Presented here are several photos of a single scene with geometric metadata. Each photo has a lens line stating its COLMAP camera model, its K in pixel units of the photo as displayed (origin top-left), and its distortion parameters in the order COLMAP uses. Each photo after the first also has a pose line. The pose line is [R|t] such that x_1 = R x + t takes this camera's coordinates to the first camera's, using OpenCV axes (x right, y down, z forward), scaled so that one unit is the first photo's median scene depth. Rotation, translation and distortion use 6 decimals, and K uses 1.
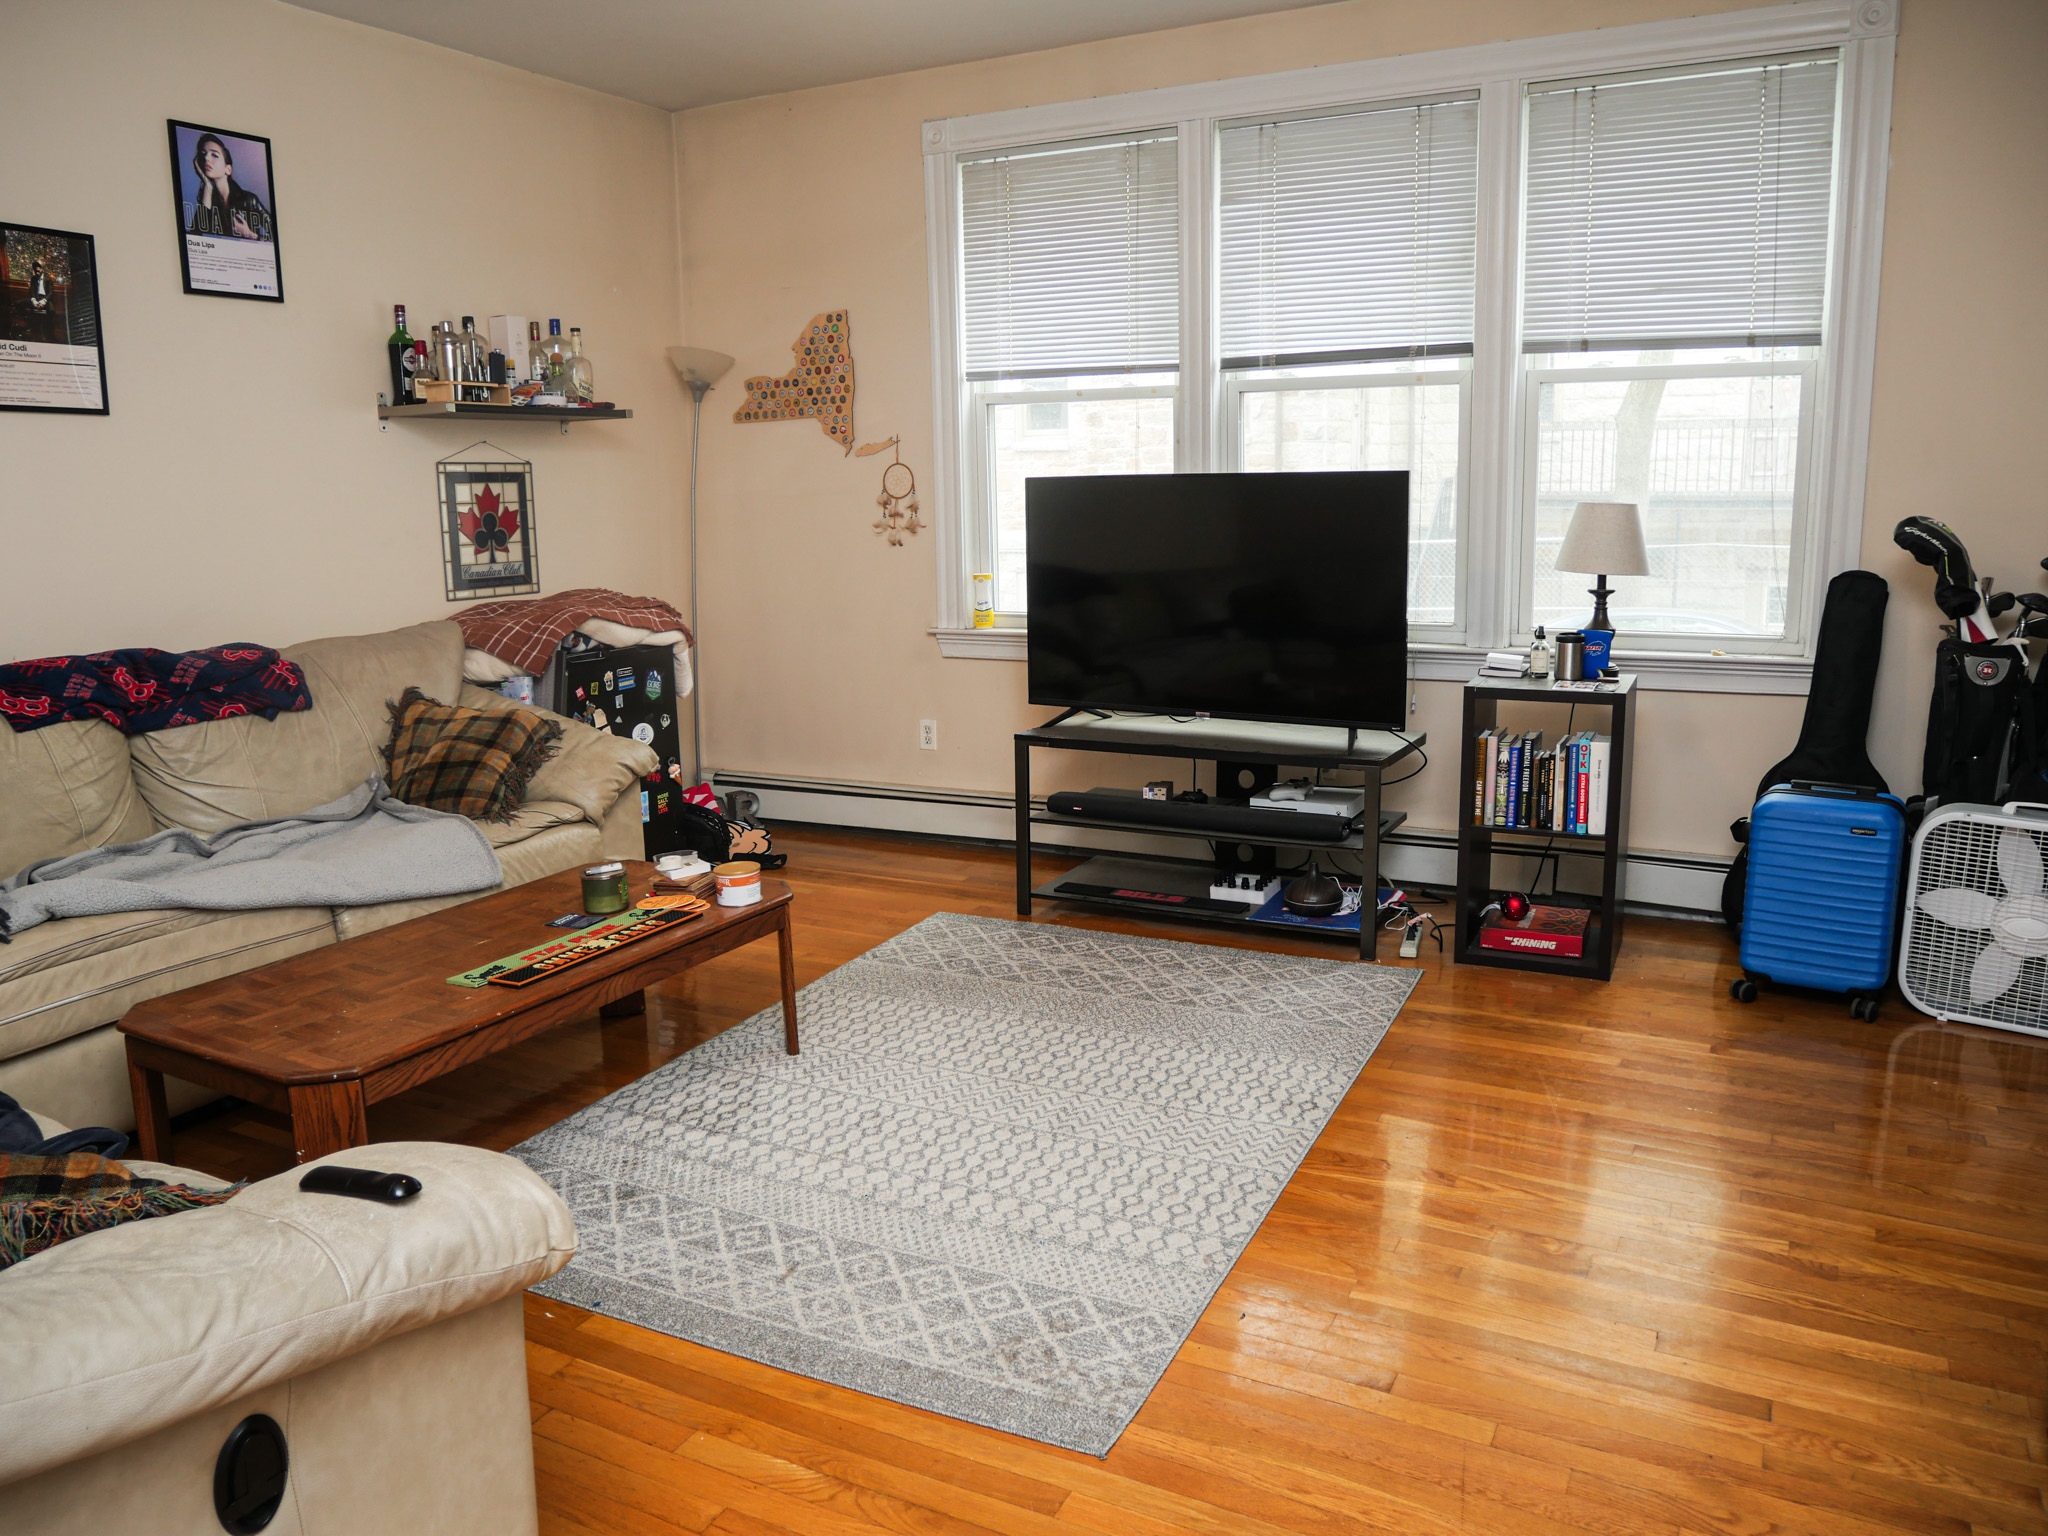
lens RADIAL K [[1514.8, 0, 1028.5], [0, 1514.8, 762.9], [0, 0, 1]] dist [-0.068296, 0.028843]
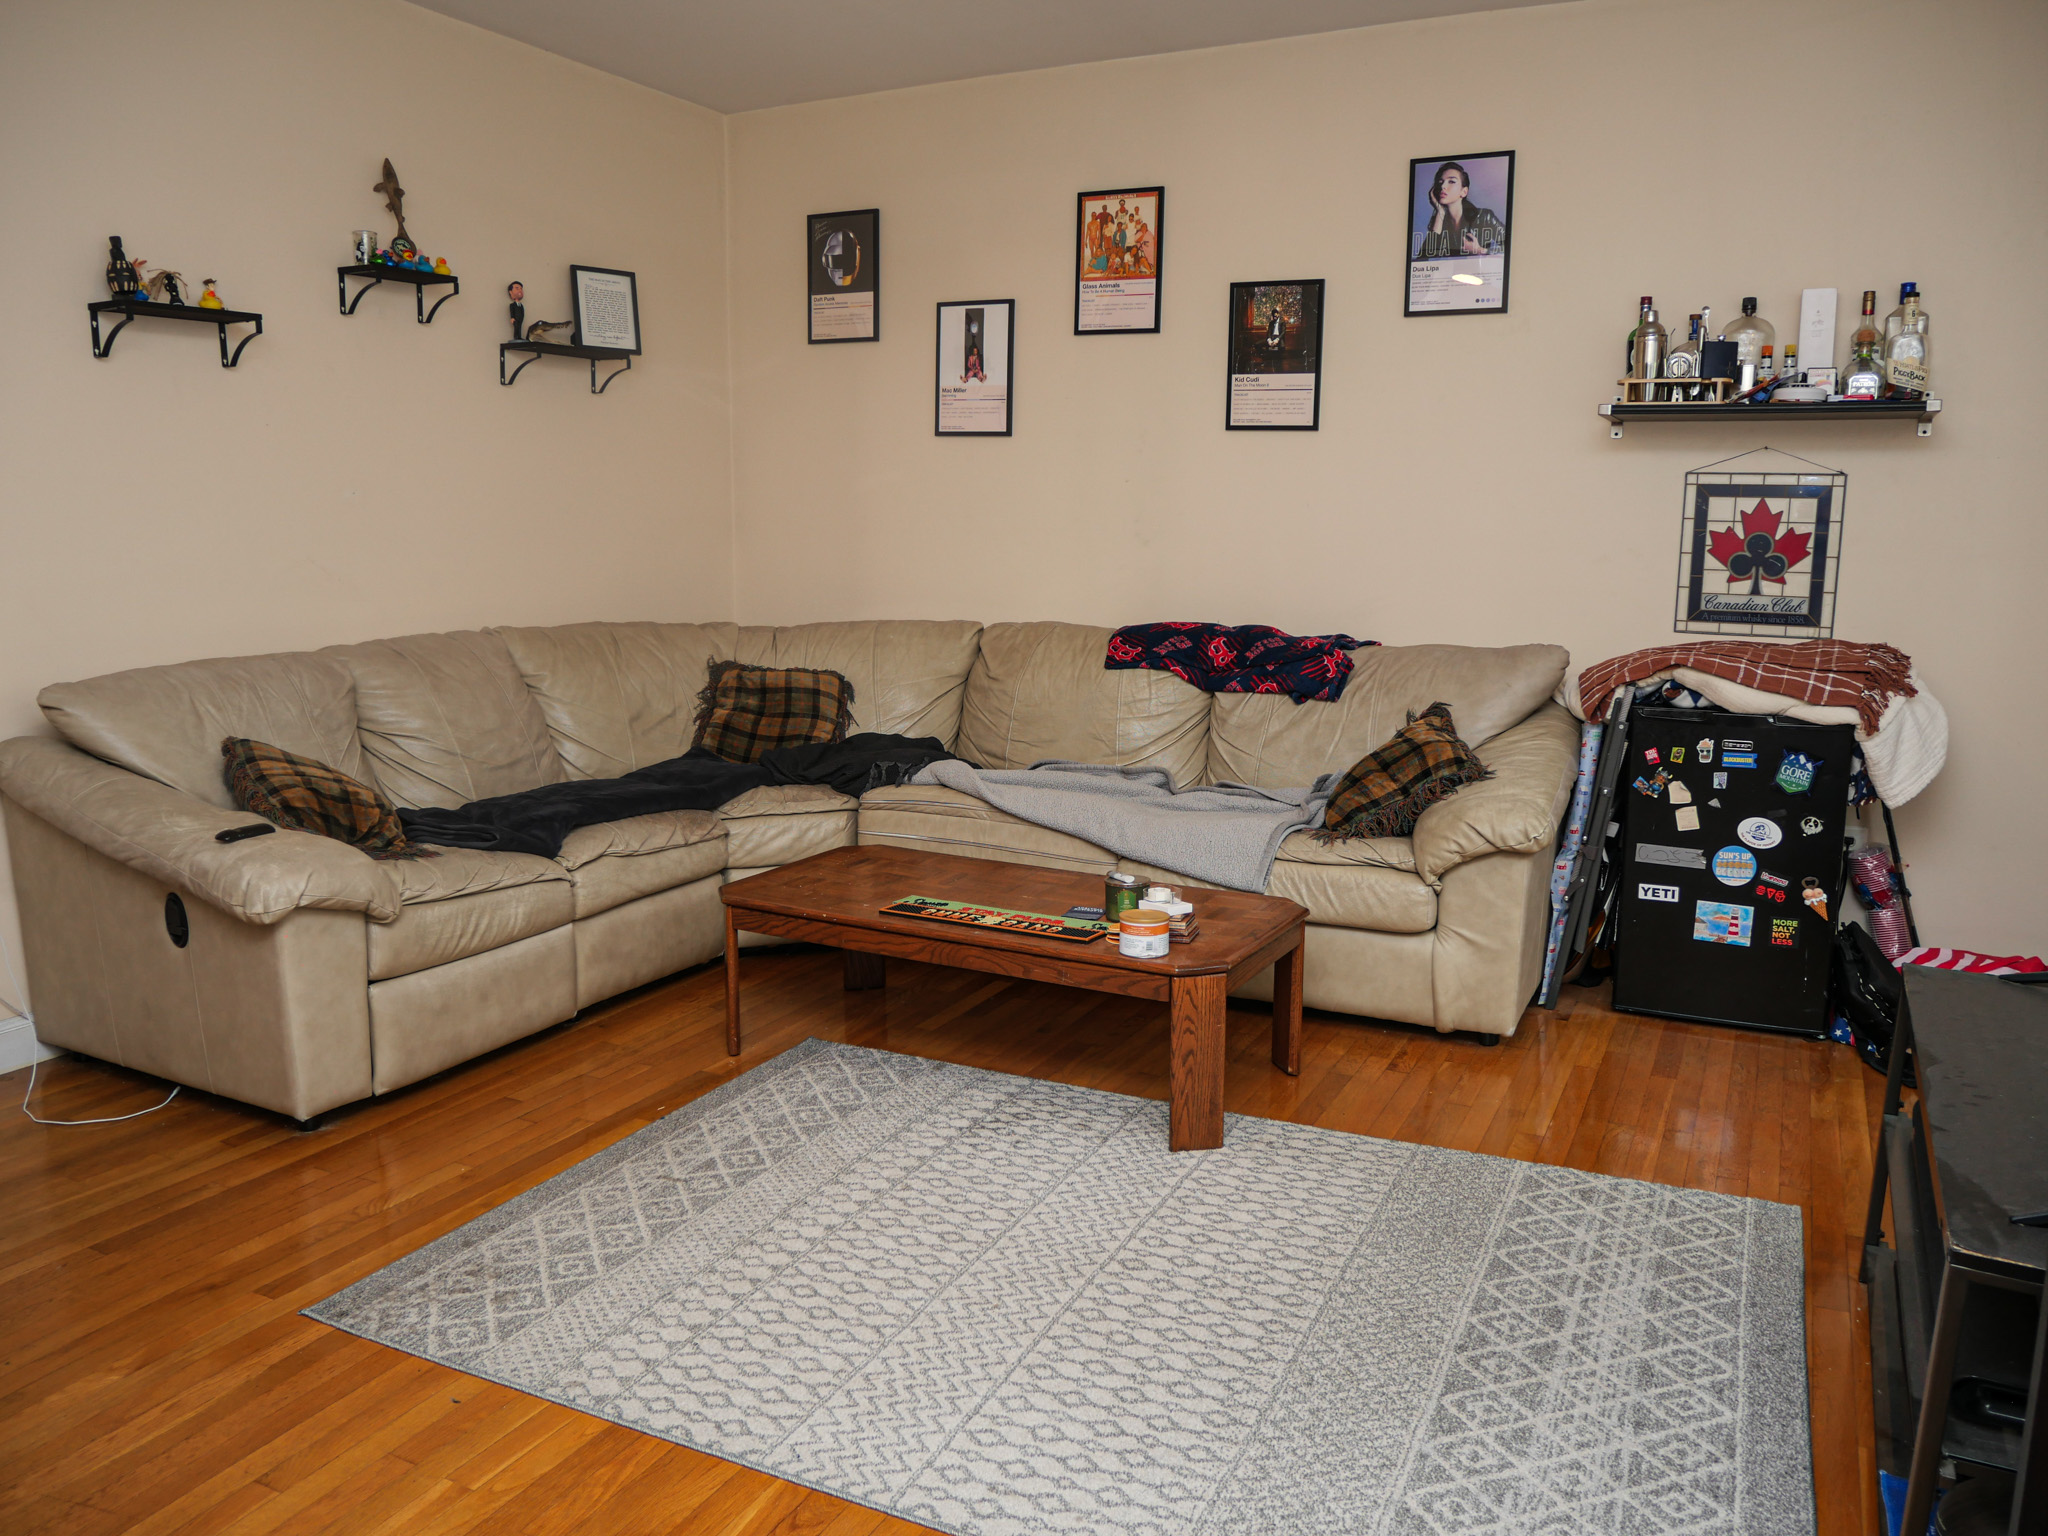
lens RADIAL K [[1514.8, 0, 1028.5], [0, 1514.8, 762.9], [0, 0, 1]] dist [-0.068296, 0.028843]
pose [[-0.002346, 0.179521, -0.983751, 0.563161], [-0.190821, 0.965597, 0.176663, -0.136447], [0.981622, 0.188135, 0.031991, 0.725988]]
